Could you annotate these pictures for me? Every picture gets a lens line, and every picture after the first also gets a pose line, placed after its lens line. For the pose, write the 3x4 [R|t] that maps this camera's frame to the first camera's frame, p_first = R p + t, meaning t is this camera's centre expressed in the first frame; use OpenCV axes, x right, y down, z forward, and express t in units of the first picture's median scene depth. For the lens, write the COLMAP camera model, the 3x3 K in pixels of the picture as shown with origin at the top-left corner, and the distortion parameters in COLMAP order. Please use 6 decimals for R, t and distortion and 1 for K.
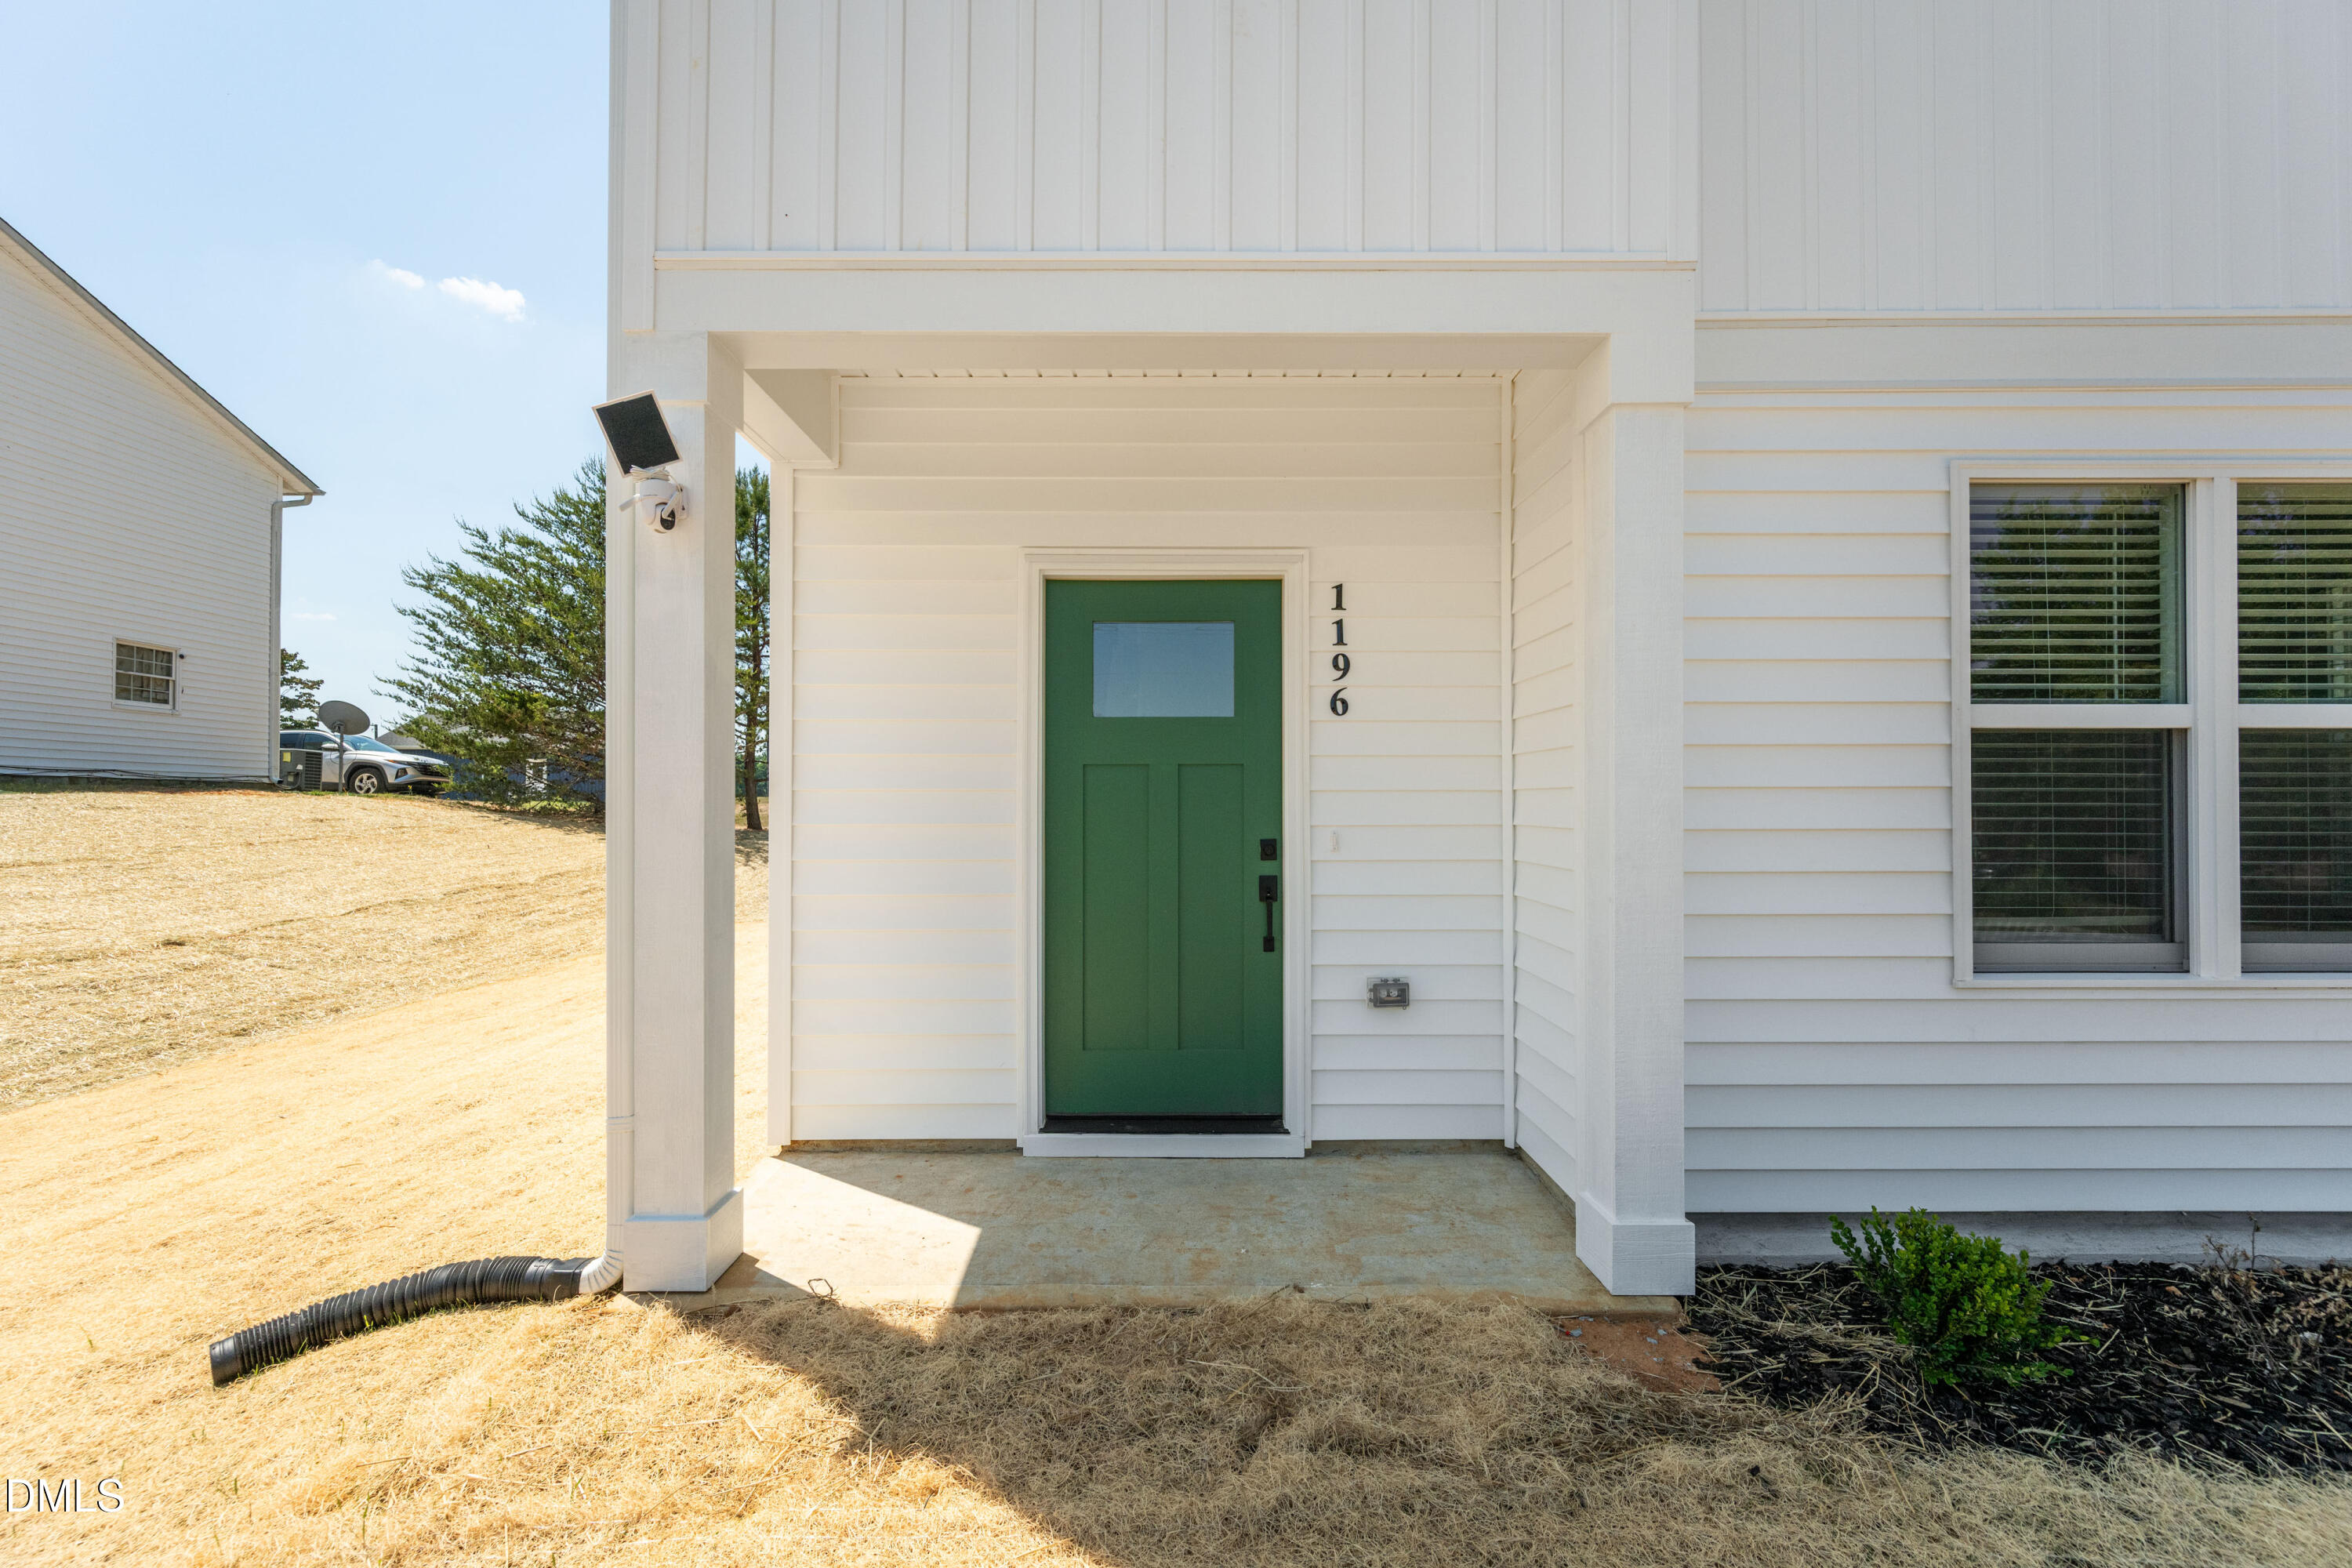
lens RADIAL K [[939.6, 0, 1165.8], [0, 939.6, 798.9], [0, 0, 1]] dist [0.000152, 0.000707]
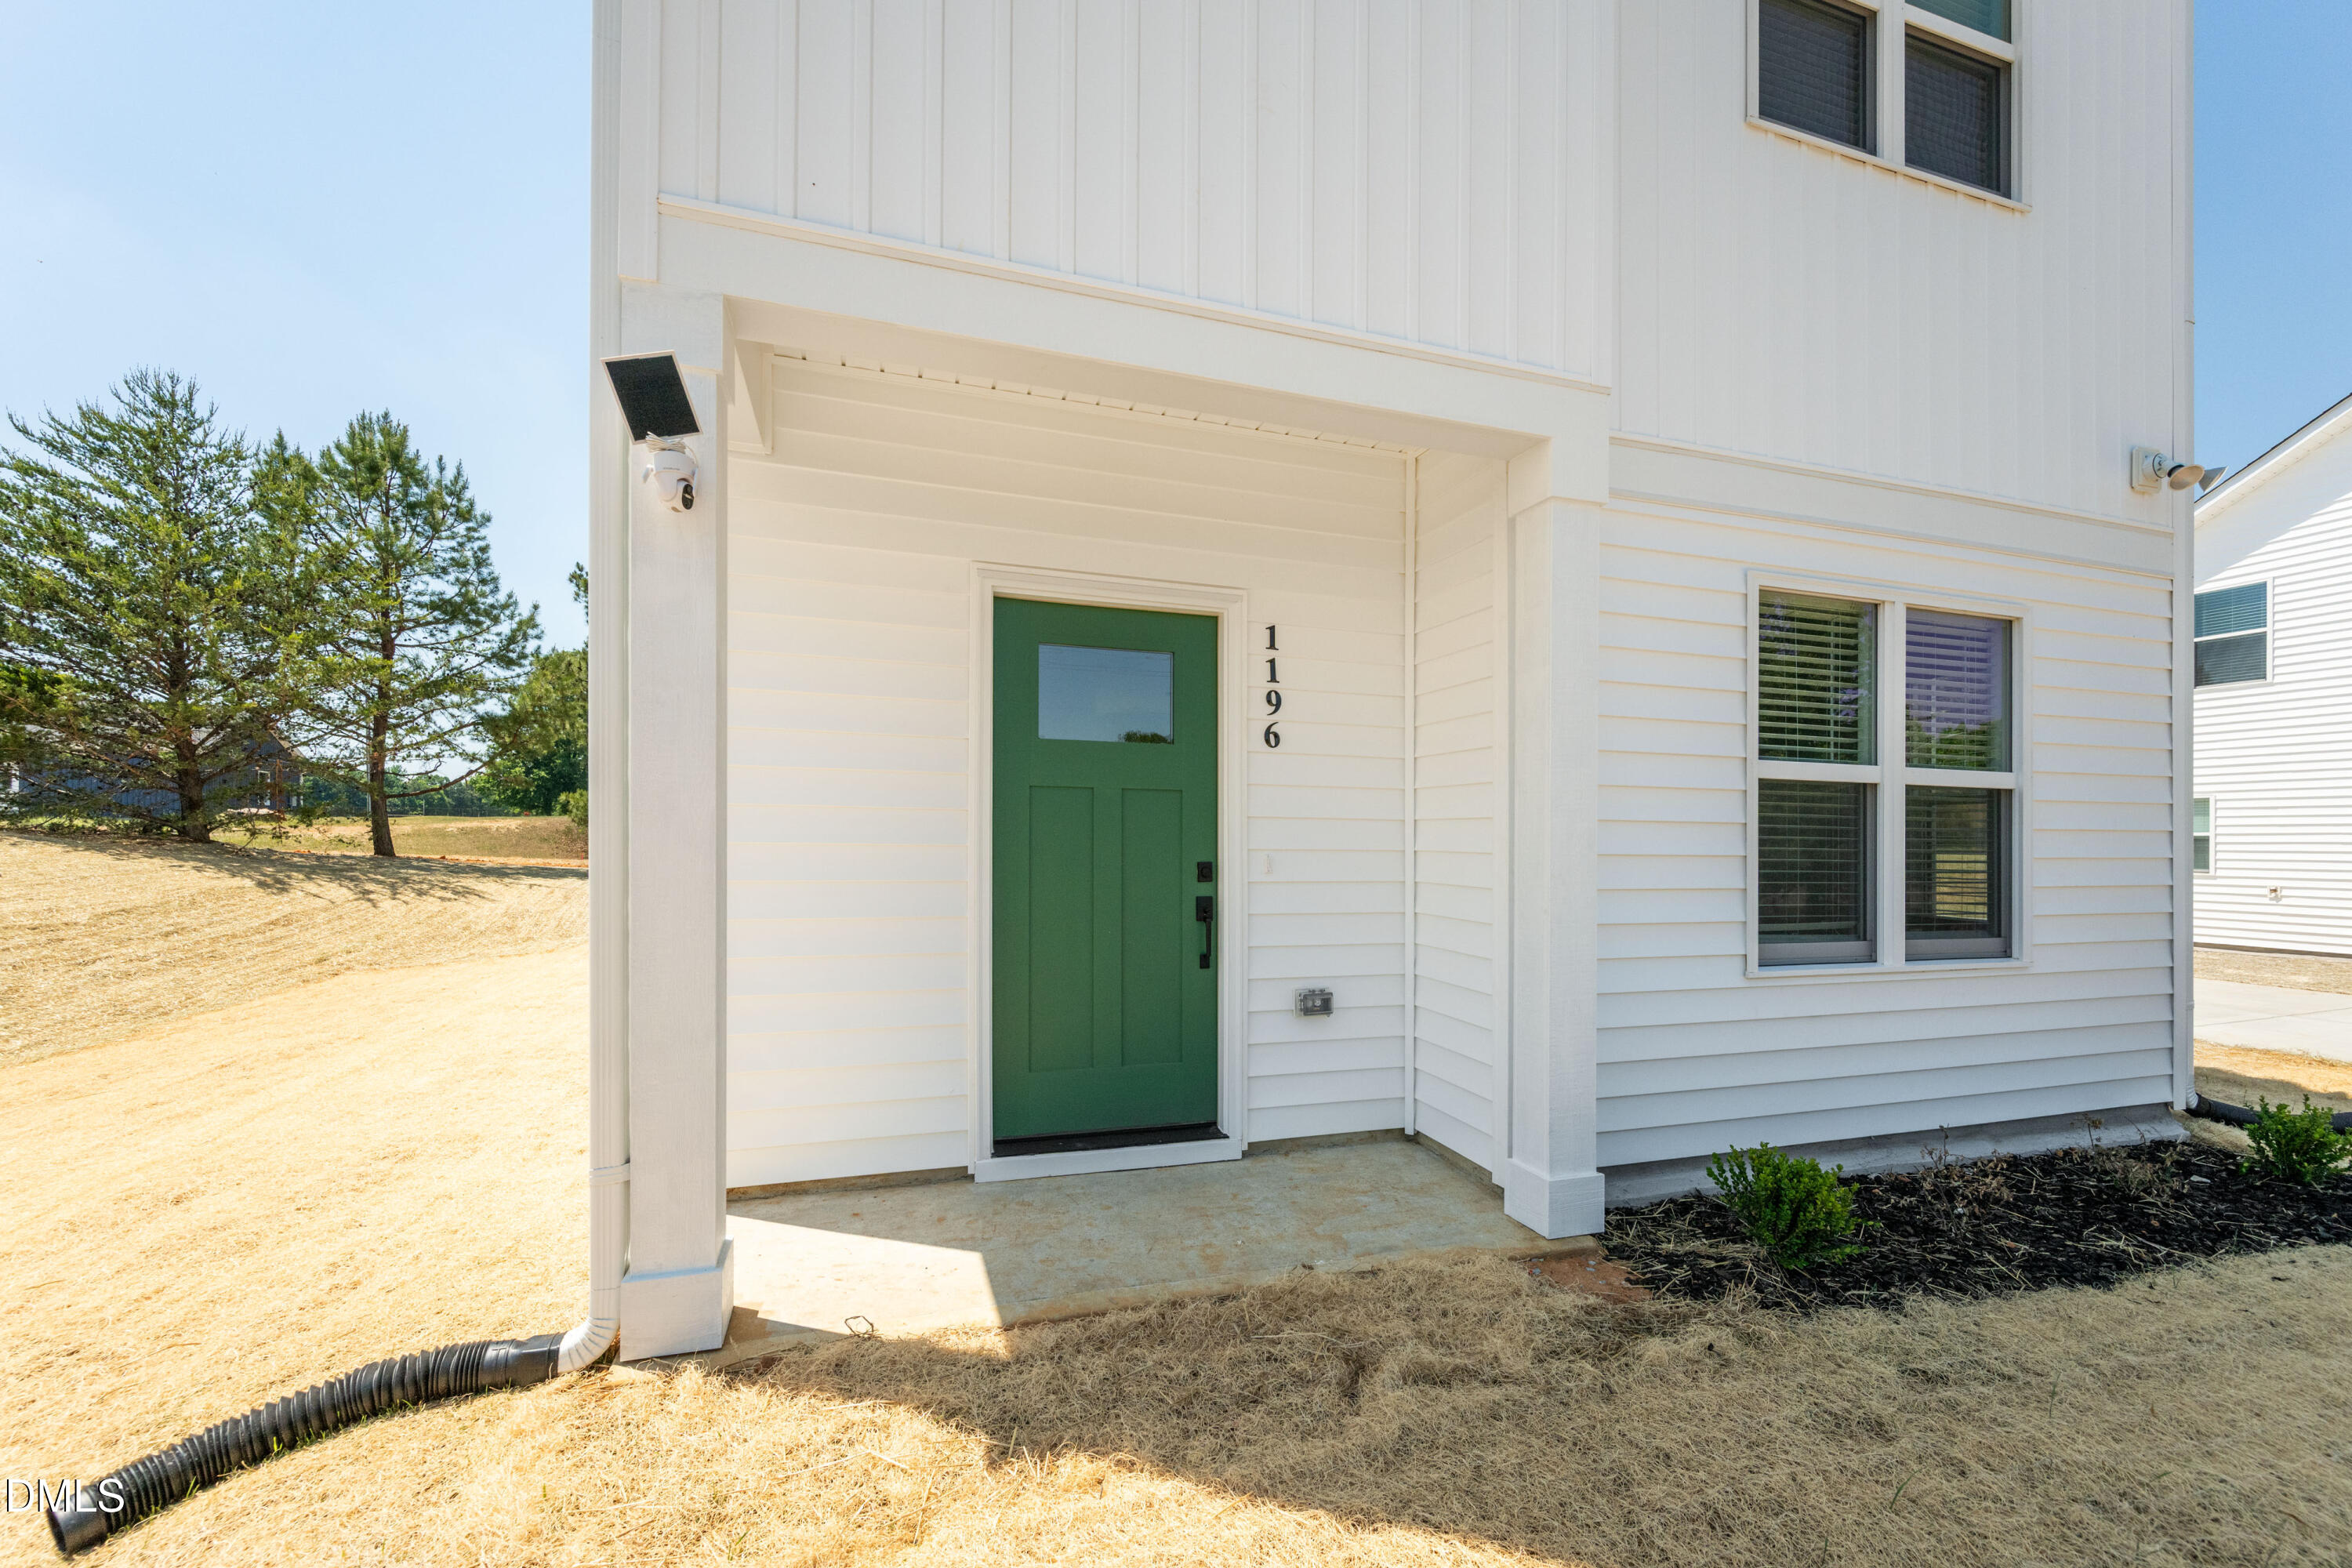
lens RADIAL K [[957.9, 0, 1162.1], [0, 957.9, 837.4], [0, 0, 1]] dist [0.000786, -0.000063]
pose [[0.952720, 0.014543, 0.303501, -0.334184], [-0.016369, 0.999860, 0.003472, 0.015536], [-0.303408, -0.008276, 0.952825, -0.012400]]
